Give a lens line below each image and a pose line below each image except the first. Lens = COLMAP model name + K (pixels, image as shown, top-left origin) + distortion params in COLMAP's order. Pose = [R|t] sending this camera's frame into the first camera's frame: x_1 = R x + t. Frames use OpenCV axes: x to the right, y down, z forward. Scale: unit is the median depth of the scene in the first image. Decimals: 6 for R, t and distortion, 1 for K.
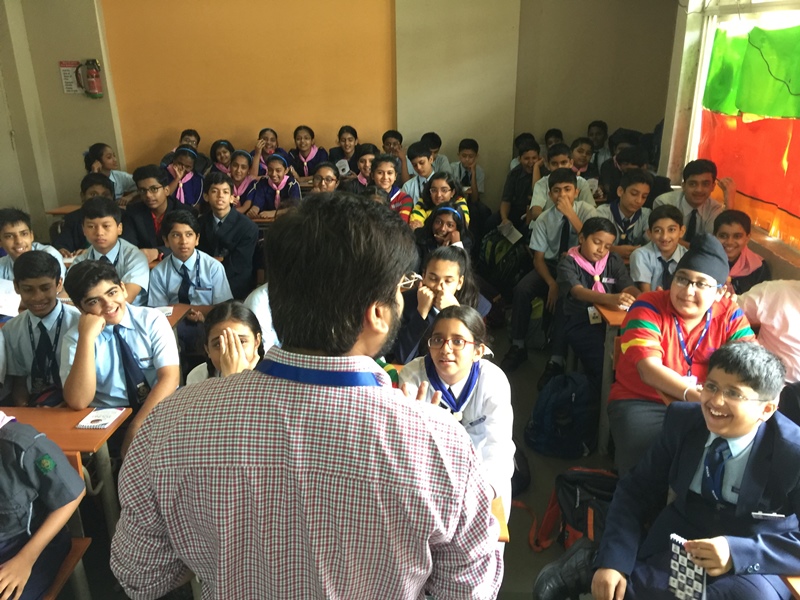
lens RADIAL K [[665.6, 0, 394.1], [0, 665.6, 298.4], [0, 0, 1]] dist [0.073952, -0.118484]
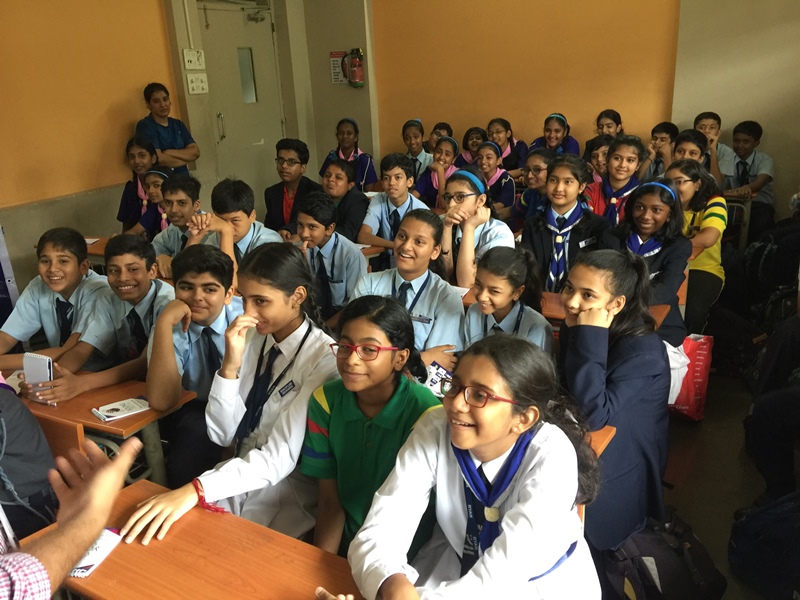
lens RADIAL K [[665.6, 0, 398.6], [0, 665.6, 303.4], [0, 0, 1]] dist [0.073952, -0.118484]
pose [[0.896271, 0.120327, -0.426872, 0.111999], [-0.122604, 0.992206, 0.022260, -0.008093], [0.426223, 0.032385, 0.904038, 0.174351]]
